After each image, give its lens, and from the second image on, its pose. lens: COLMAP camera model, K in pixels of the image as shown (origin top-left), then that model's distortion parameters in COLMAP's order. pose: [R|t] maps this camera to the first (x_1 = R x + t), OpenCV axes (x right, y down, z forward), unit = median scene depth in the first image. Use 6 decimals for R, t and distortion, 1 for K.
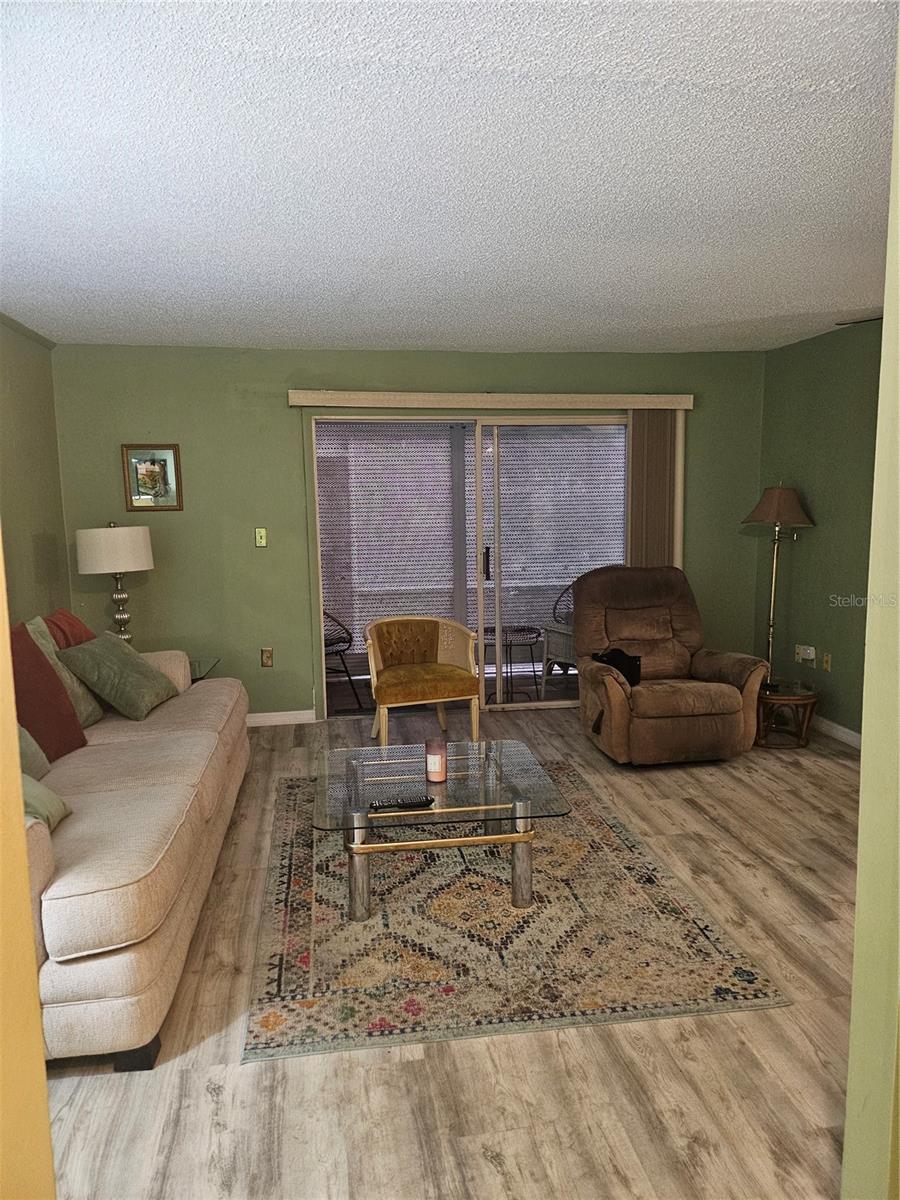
lens RADIAL K [[837.0, 0, 450.0], [0, 837.0, 600.0], [0, 0, 1]] dist [0.071370, -0.077427]
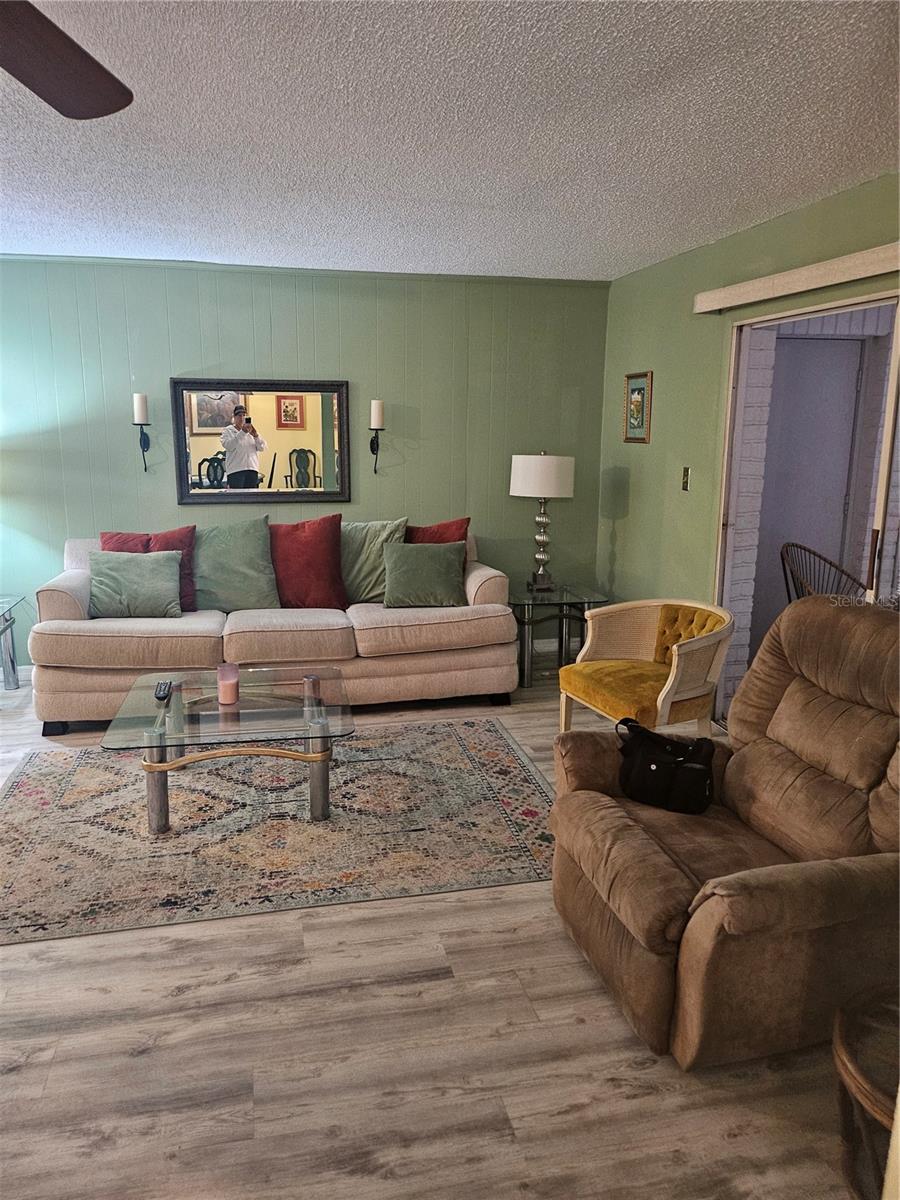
lens RADIAL K [[837.0, 0, 450.0], [0, 837.0, 600.0], [0, 0, 1]] dist [0.071370, -0.077427]
pose [[0.073925, 0.223731, -0.971843, 0.904381], [-0.142778, 0.966845, 0.211720, -0.154981], [0.986990, 0.123107, 0.103418, 1.041060]]
